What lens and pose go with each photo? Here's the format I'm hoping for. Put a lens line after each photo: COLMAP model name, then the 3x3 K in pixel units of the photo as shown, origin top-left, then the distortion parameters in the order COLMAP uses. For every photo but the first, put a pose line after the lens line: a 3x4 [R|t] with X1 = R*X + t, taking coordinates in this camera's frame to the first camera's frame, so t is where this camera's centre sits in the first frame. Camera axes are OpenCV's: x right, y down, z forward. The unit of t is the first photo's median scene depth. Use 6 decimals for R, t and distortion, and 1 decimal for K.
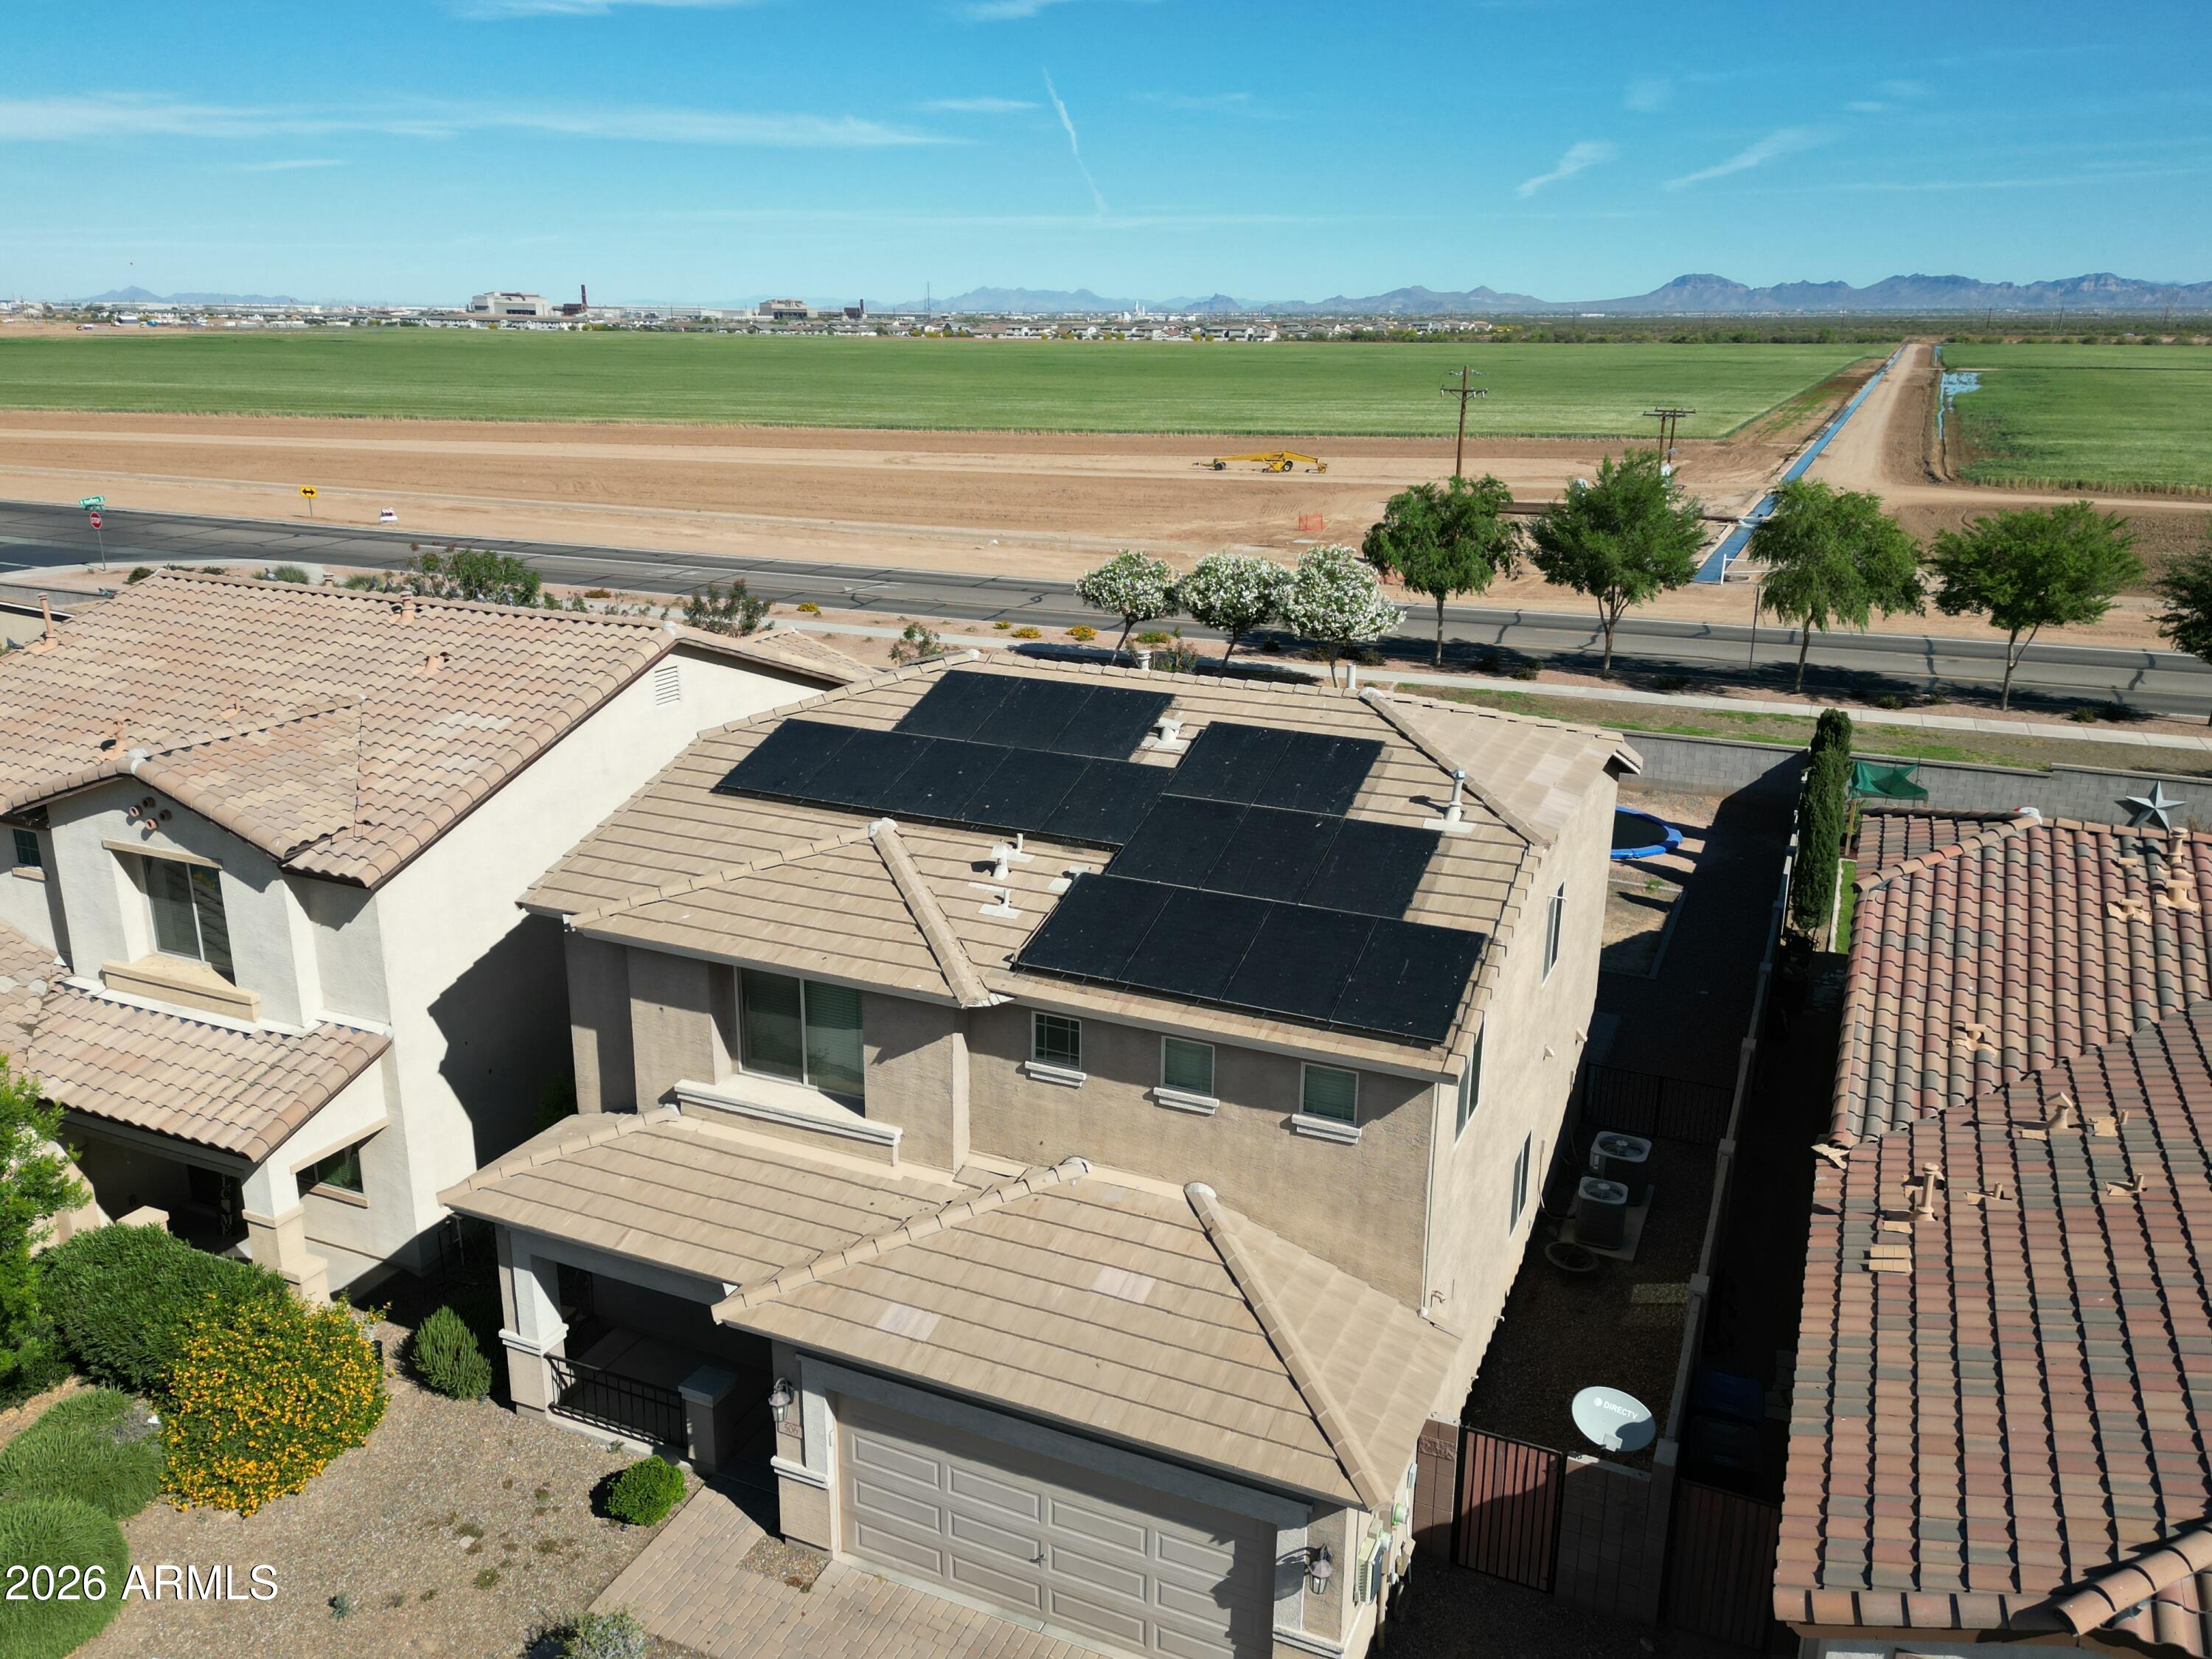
lens RADIAL K [[1685.2, 0, 1106.9], [0, 1685.2, 833.8], [0, 0, 1]] dist [0.080540, -0.081157]
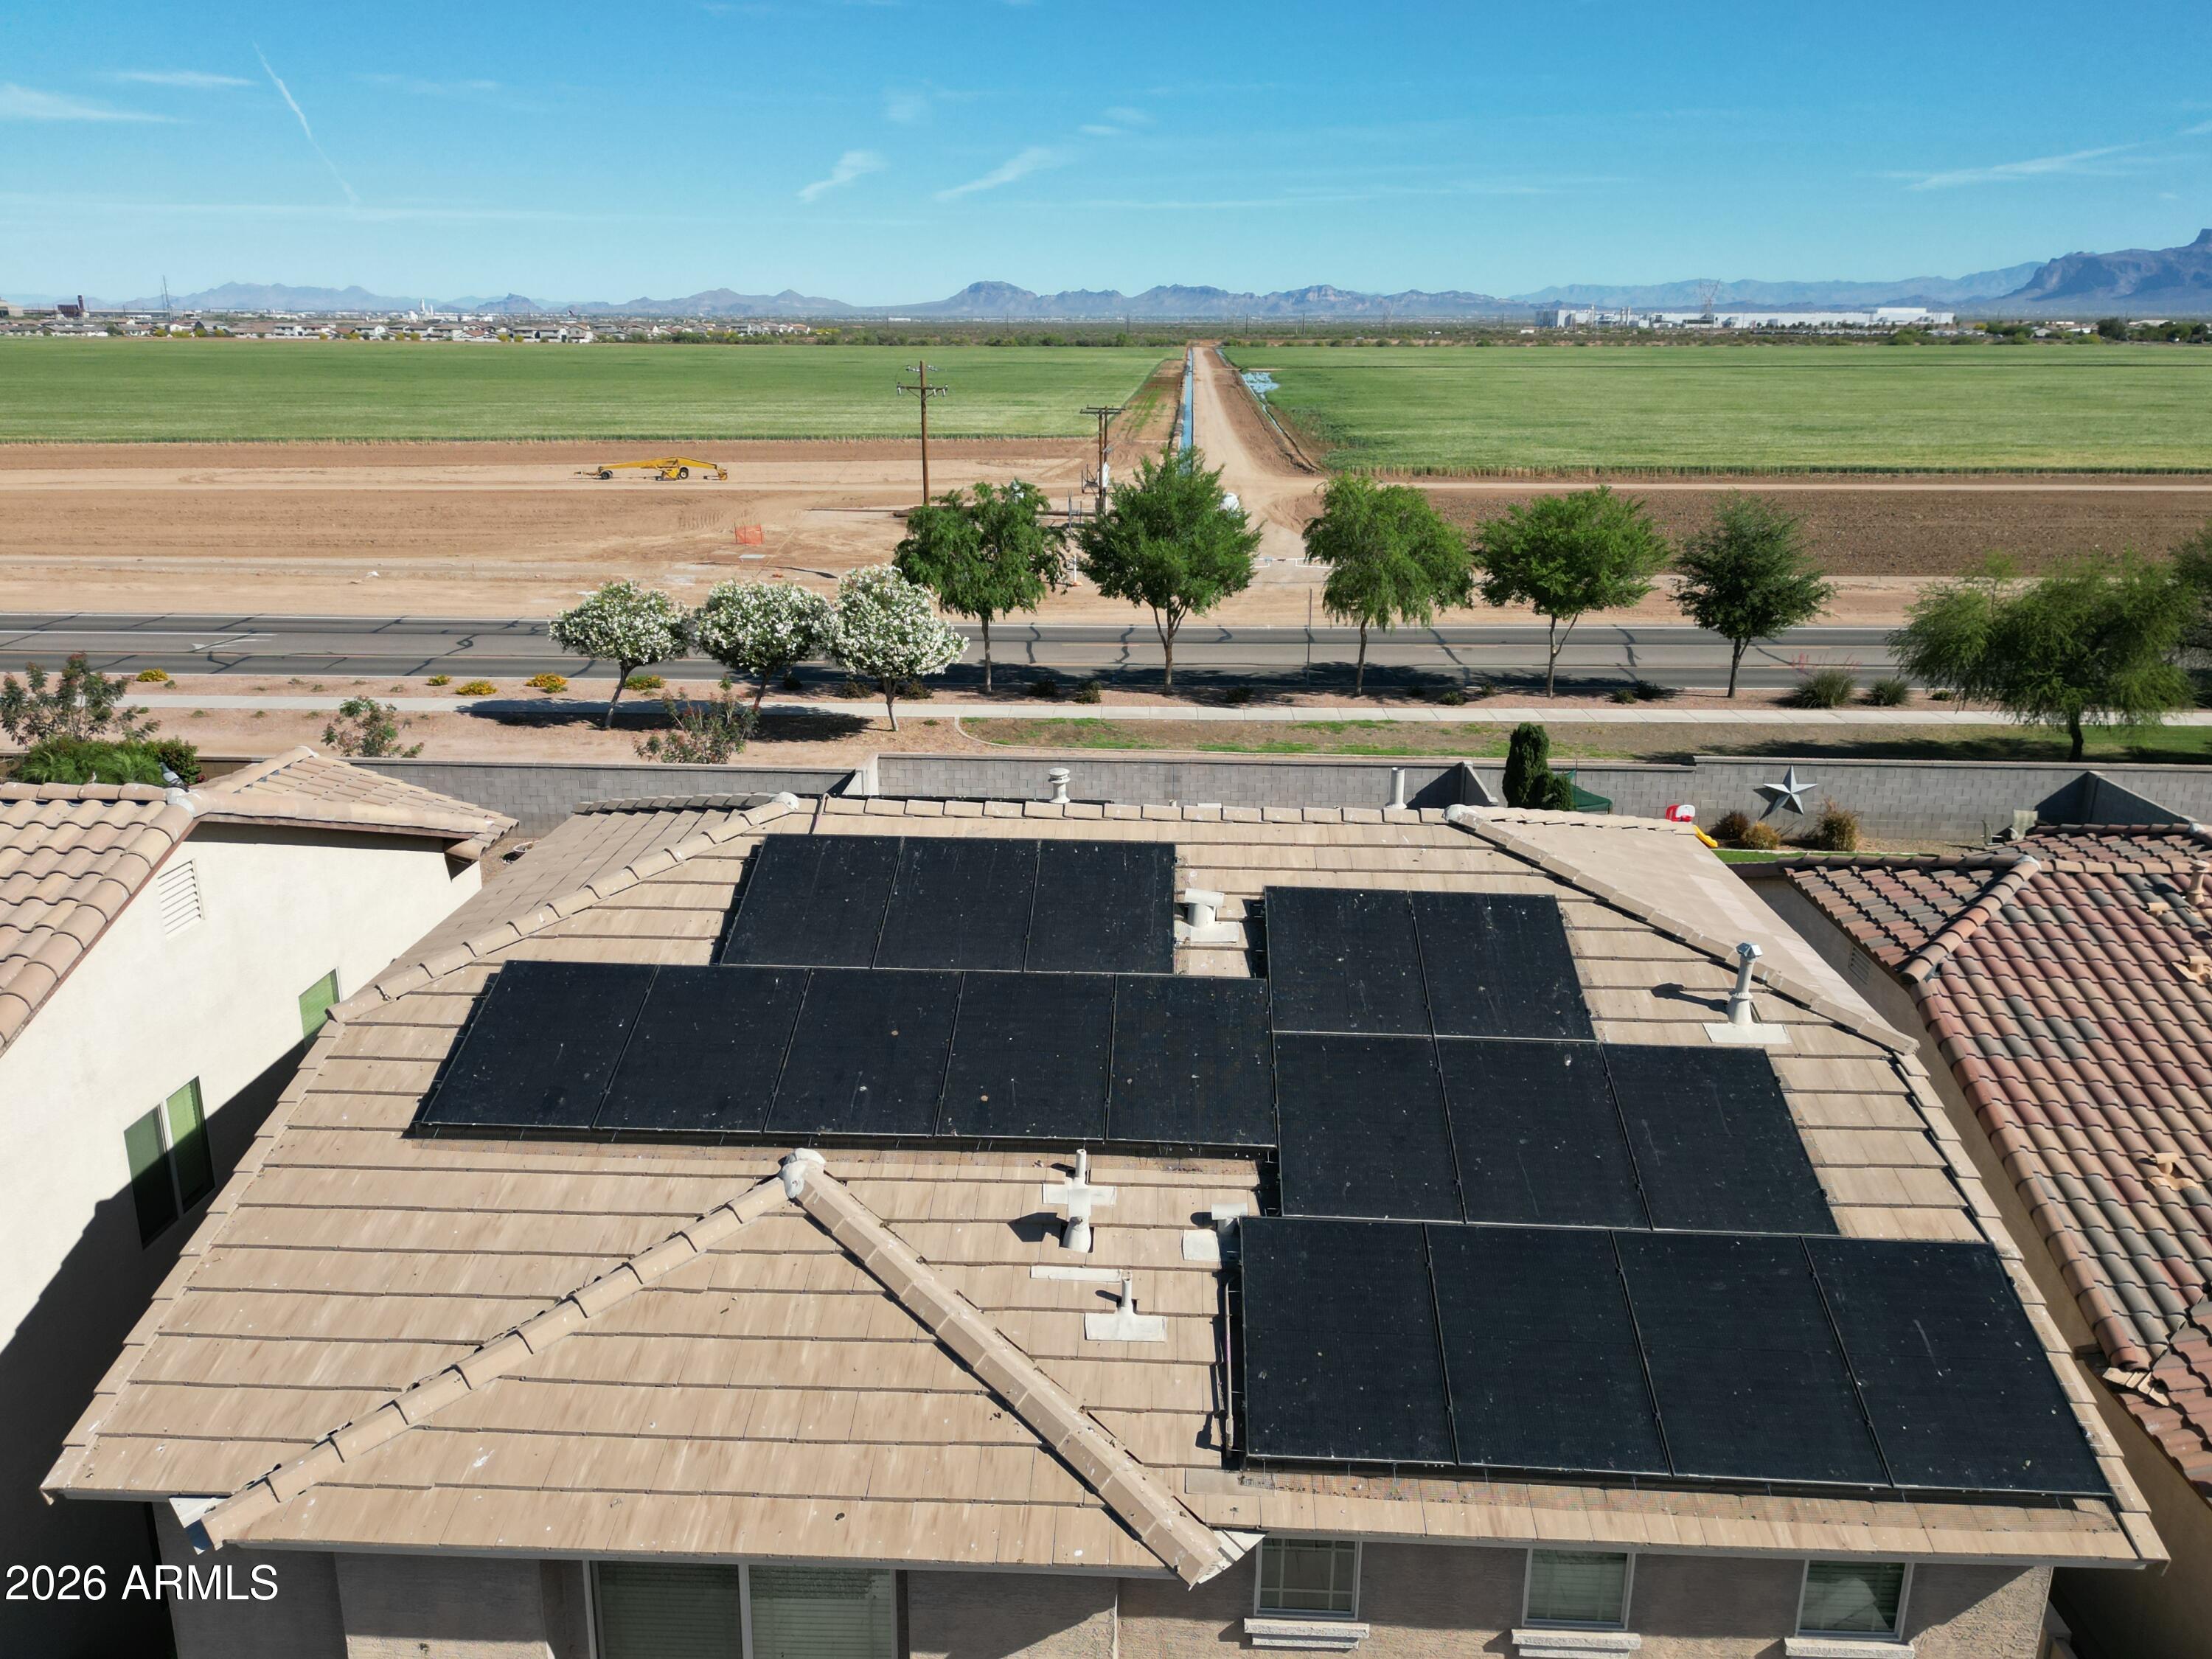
lens RADIAL K [[1685.2, 0, 1104.0], [0, 1685.2, 832.3], [0, 0, 1]] dist [0.080540, -0.081157]
pose [[0.928097, -0.109486, 0.355876, -0.203147], [0.110323, 0.993733, 0.018012, -0.099702], [-0.355618, 0.022545, 0.934360, 0.412648]]
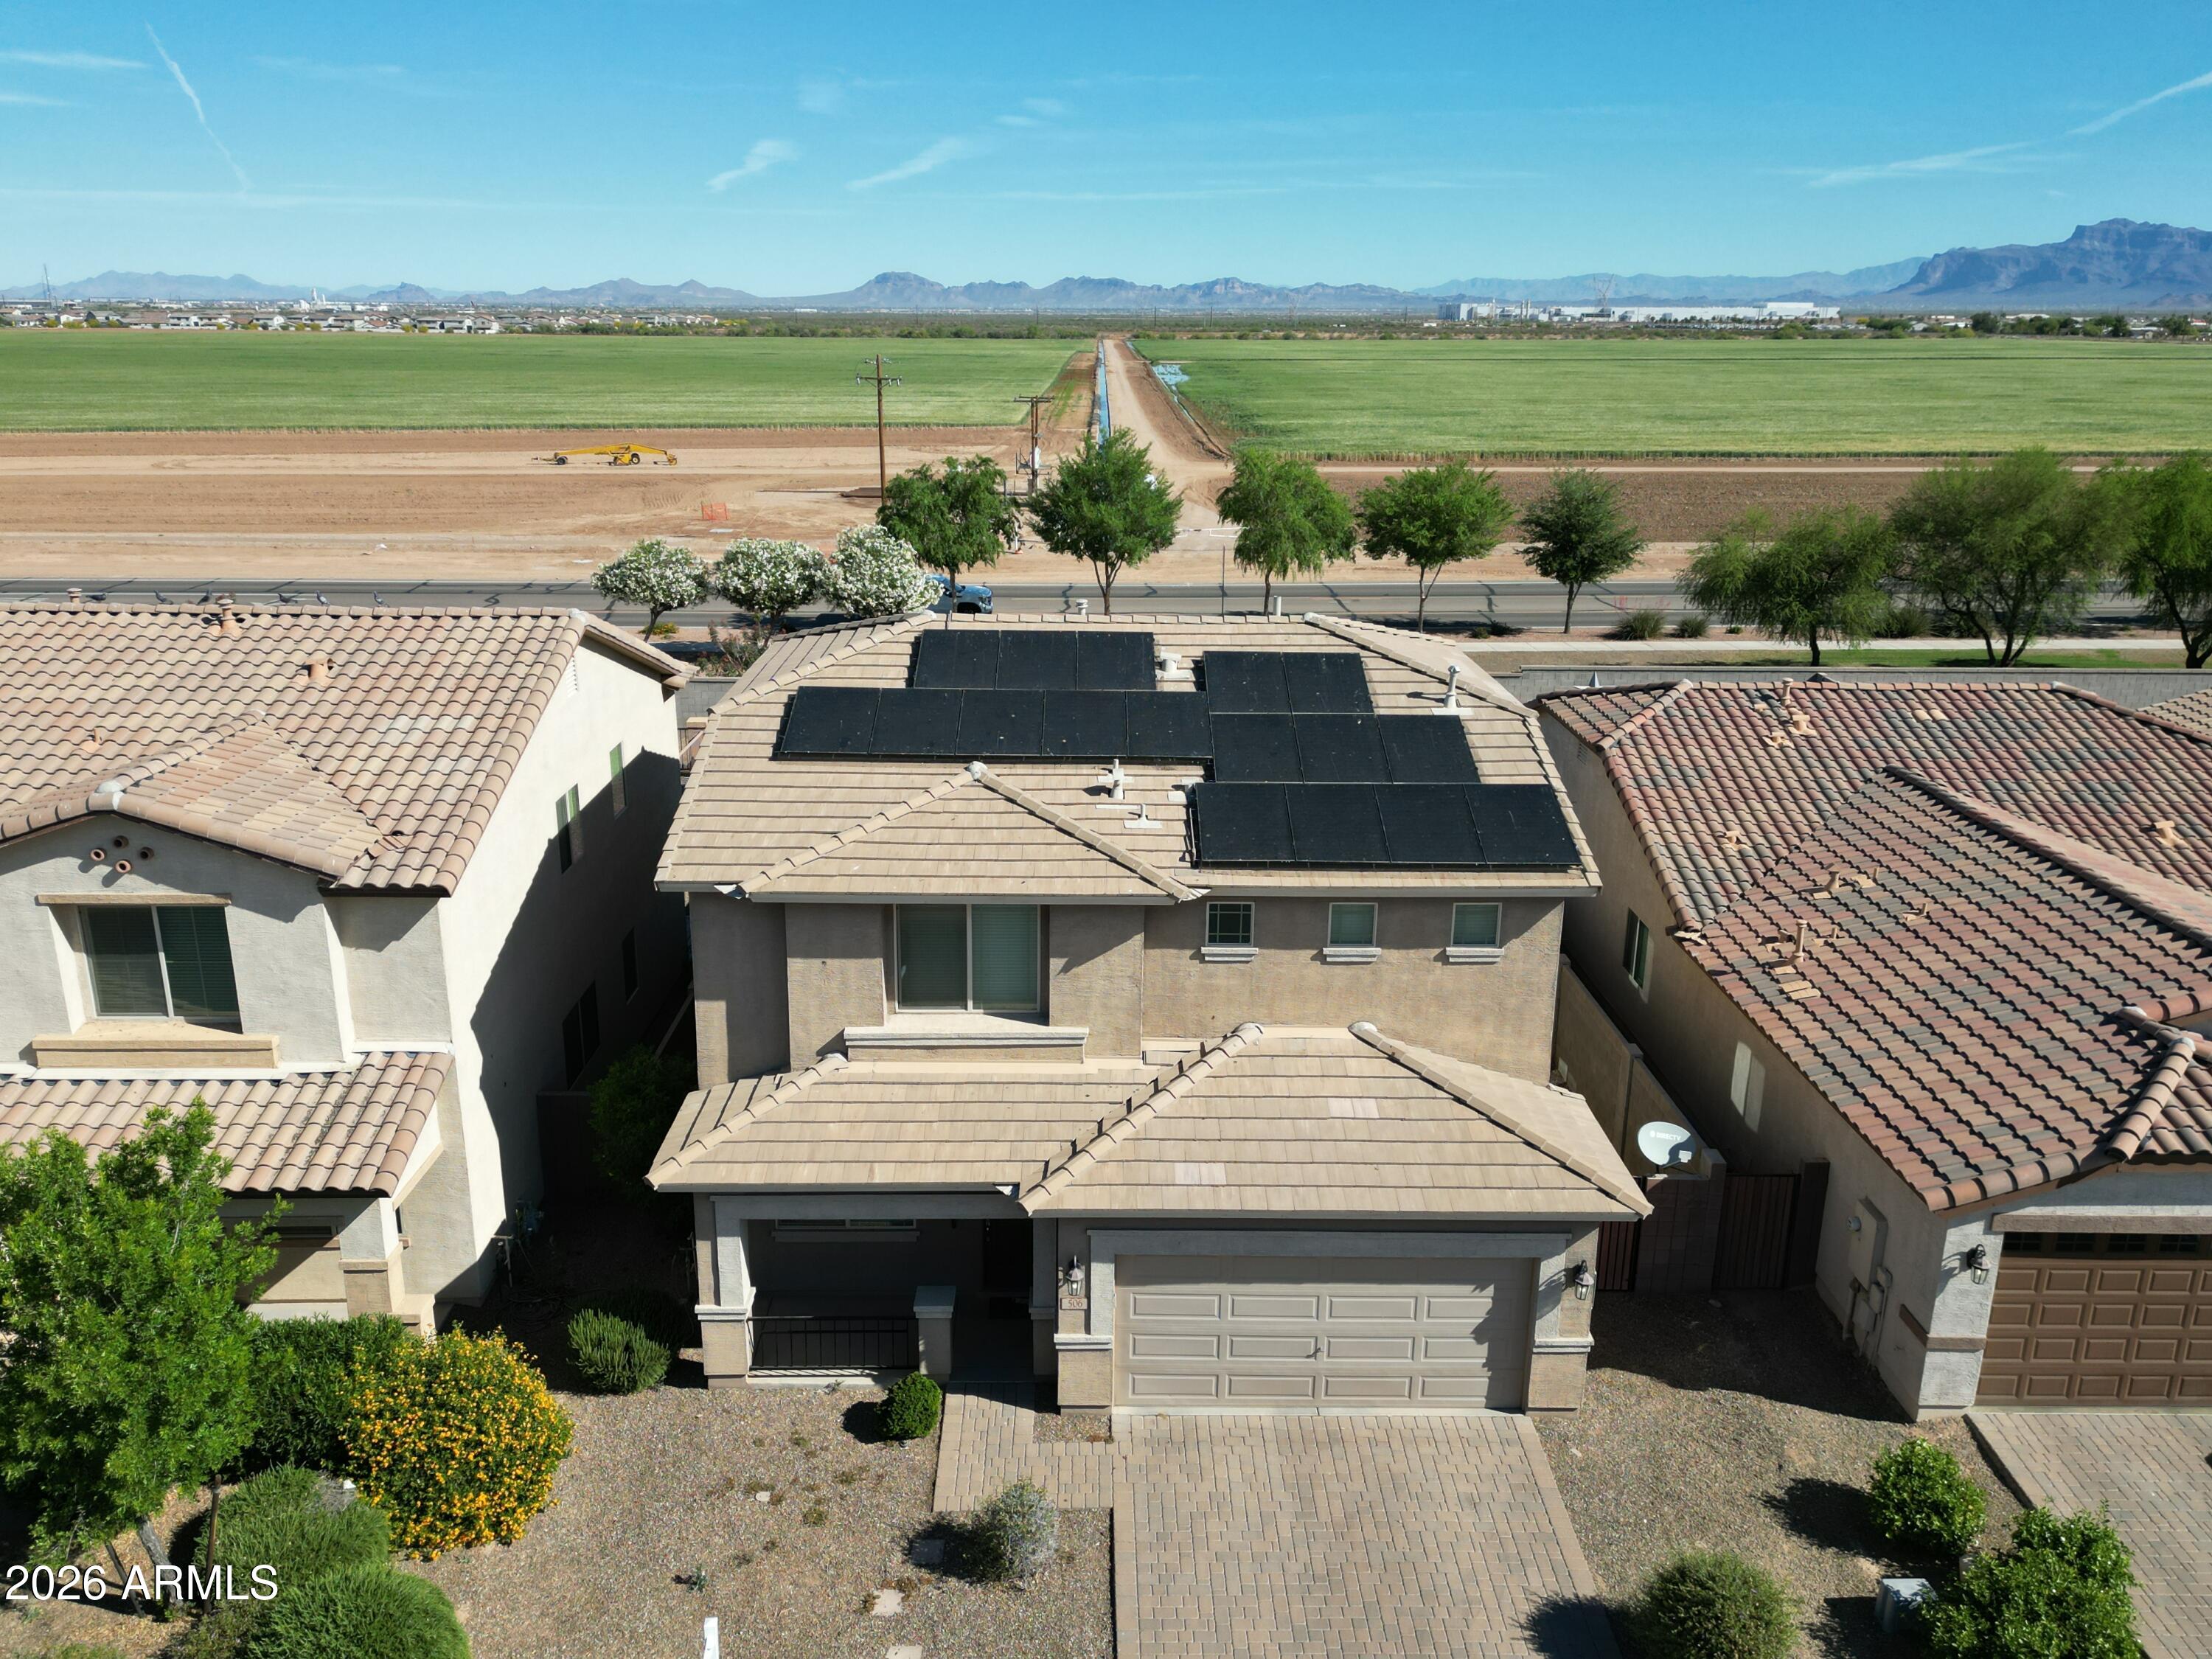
lens RADIAL K [[1685.2, 0, 1104.7], [0, 1685.2, 829.7], [0, 0, 1]] dist [0.080540, -0.081157]
pose [[0.907436, -0.122969, 0.401795, -0.449258], [0.122551, 0.992099, 0.026856, 0.013793], [-0.401923, 0.024870, 0.915336, -0.017057]]
